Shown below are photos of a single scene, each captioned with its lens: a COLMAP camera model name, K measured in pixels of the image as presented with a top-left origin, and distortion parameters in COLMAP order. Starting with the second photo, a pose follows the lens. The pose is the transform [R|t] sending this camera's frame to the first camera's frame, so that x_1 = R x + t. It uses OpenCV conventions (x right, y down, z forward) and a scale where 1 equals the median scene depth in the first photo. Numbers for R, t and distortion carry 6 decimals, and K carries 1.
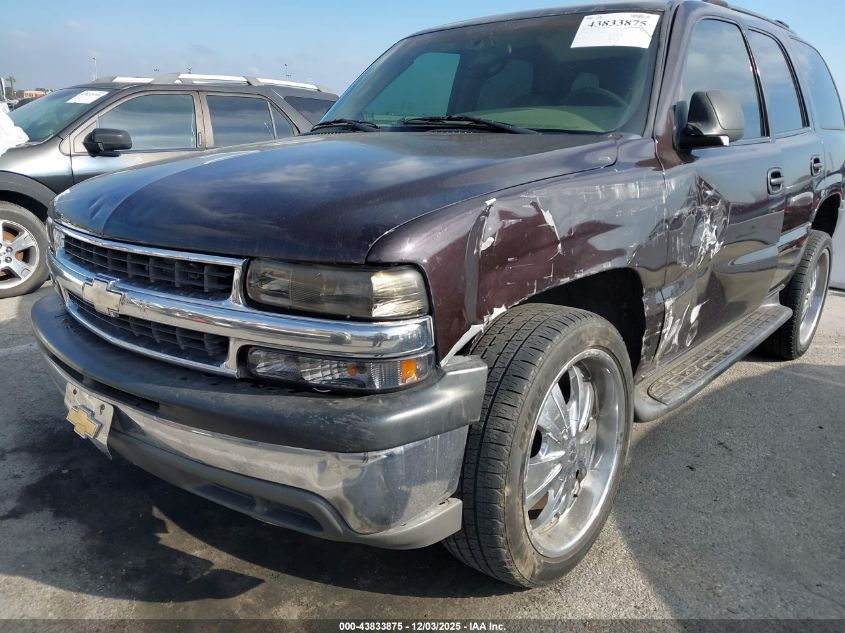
lens RADIAL K [[634.5, 0, 425.5], [0, 634.5, 308.9], [0, 0, 1]] dist [0.039212, -0.032615]
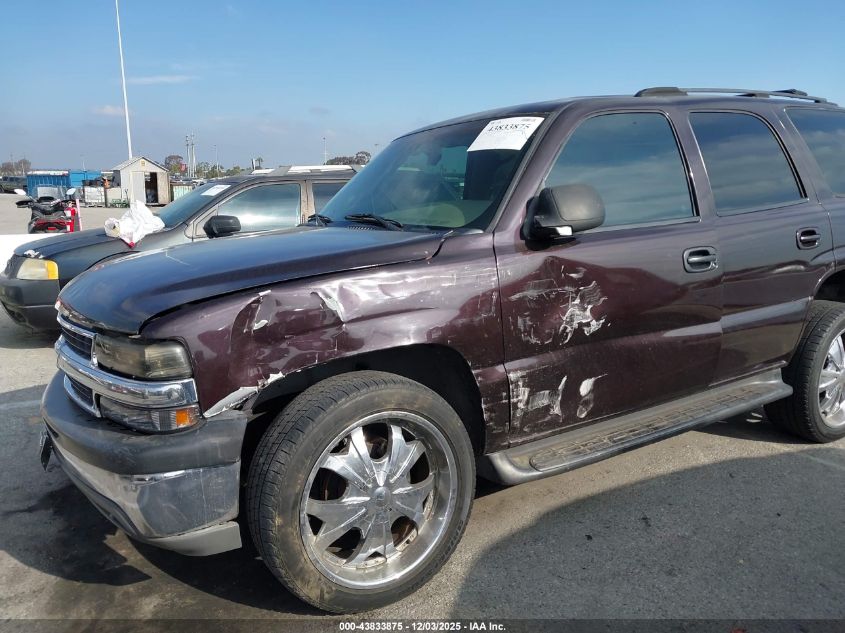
lens RADIAL K [[634.5, 0, 426.5], [0, 634.5, 315.1], [0, 0, 1]] dist [0.039212, -0.032615]
pose [[0.957323, 0.013827, -0.288690, 0.659483], [-0.037408, 0.996381, -0.076325, -0.028585], [0.286590, 0.083867, 0.954376, -0.129147]]
